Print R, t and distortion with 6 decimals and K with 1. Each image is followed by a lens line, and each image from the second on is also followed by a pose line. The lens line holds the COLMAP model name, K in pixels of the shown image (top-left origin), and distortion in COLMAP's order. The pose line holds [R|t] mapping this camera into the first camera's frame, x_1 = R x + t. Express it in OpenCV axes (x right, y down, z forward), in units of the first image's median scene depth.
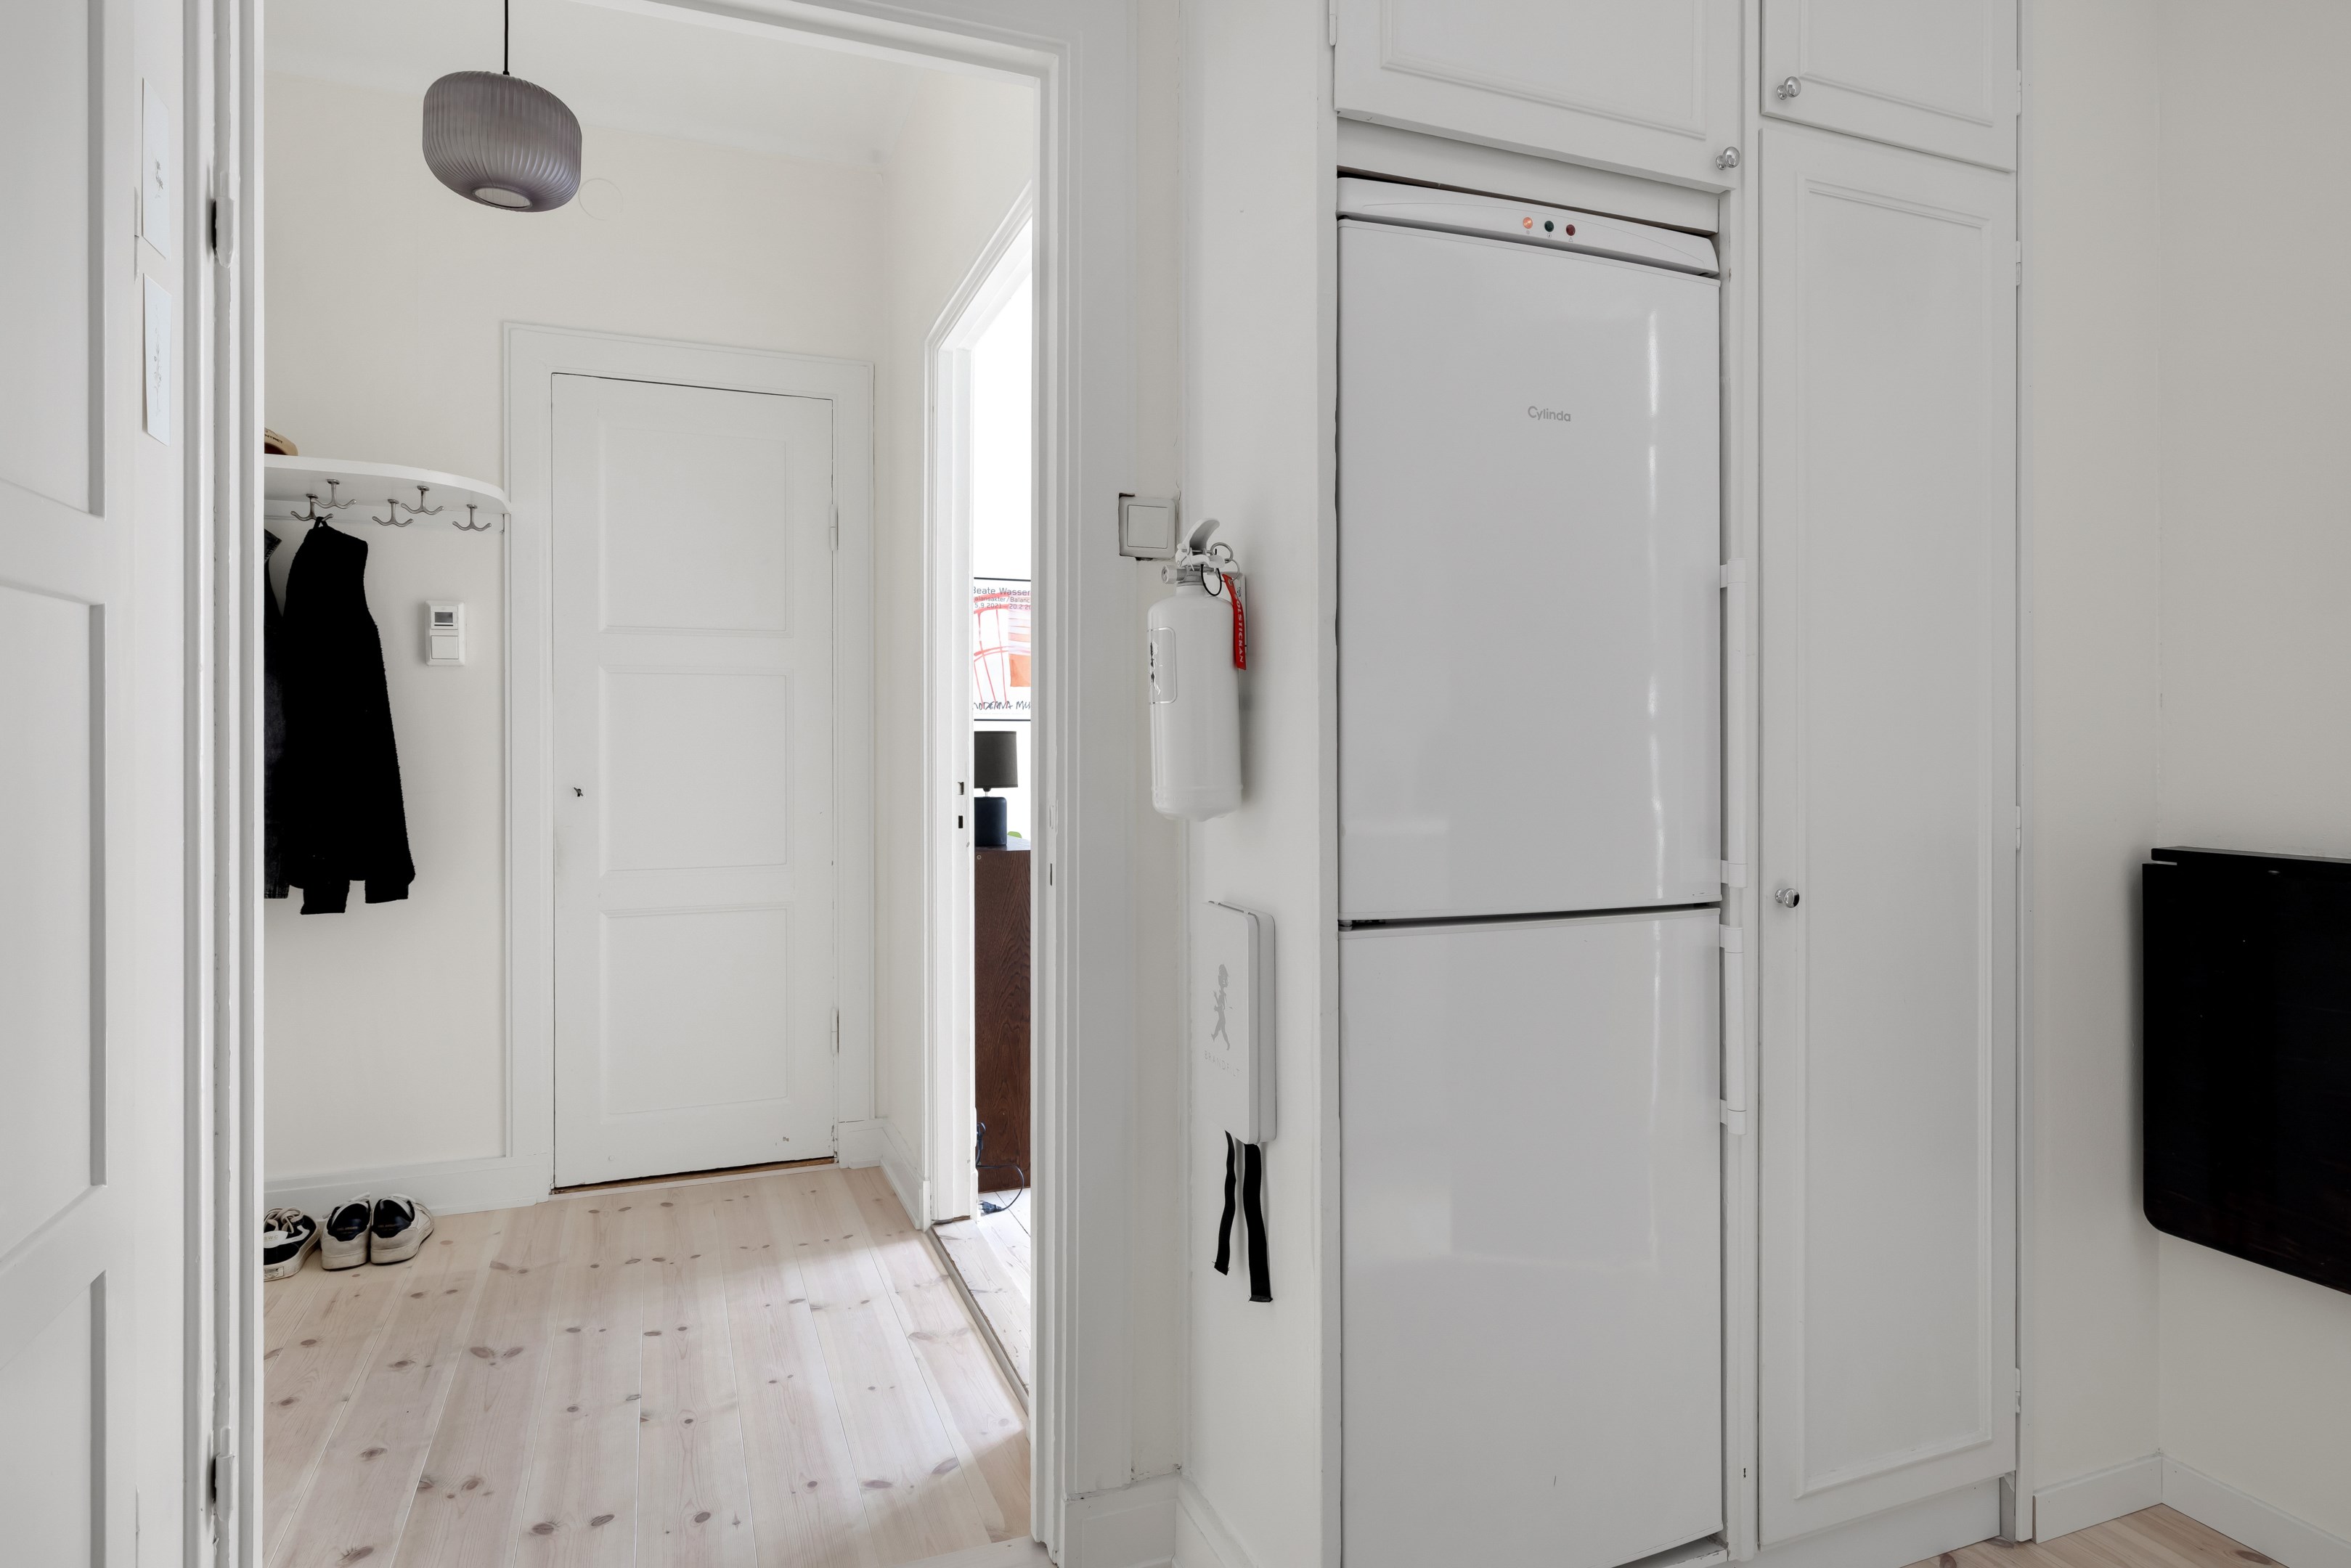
lens RADIAL K [[1345.4, 0, 1191.8], [0, 1345.4, 755.1], [0, 0, 1]] dist [0.001815, -0.001519]
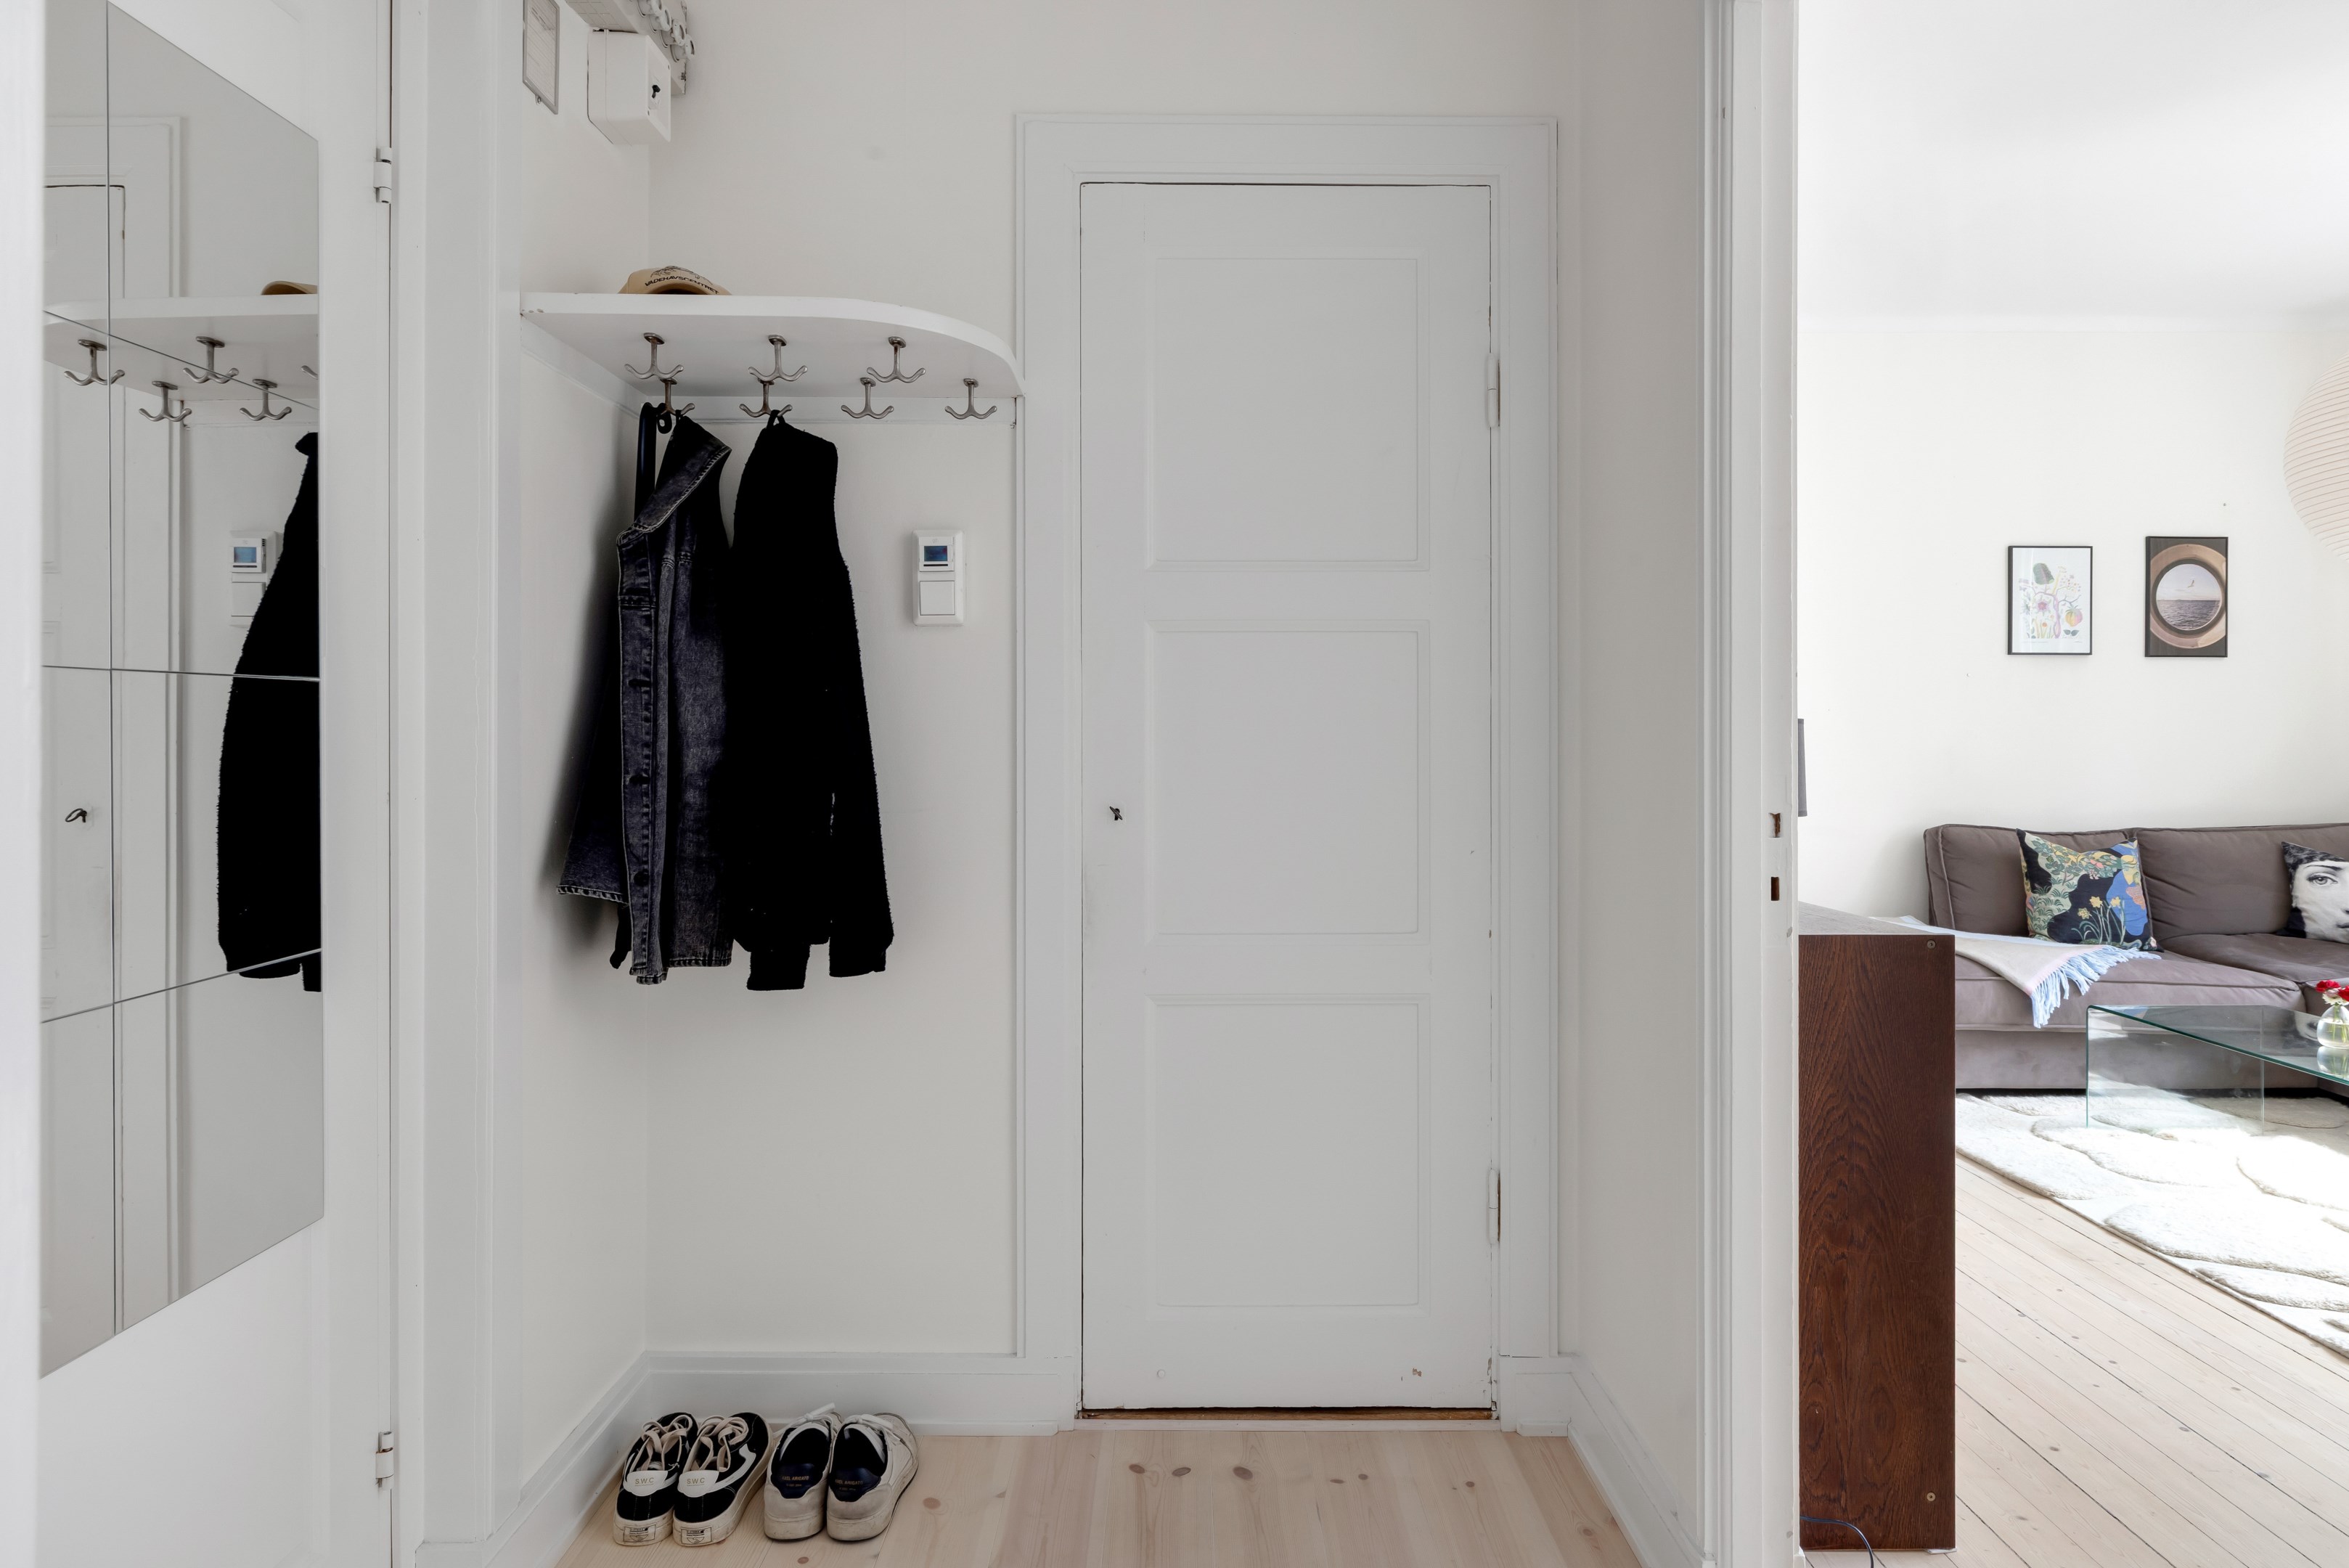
lens RADIAL K [[1425.4, 0, 1175.6], [0, 1425.4, 769.0], [0, 0, 1]] dist [0.002424, 0.000467]
pose [[0.927582, 0.007609, -0.373541, -0.178897], [-0.002875, 0.999908, 0.013230, -0.003806], [0.373608, -0.011198, 0.927519, 0.386994]]
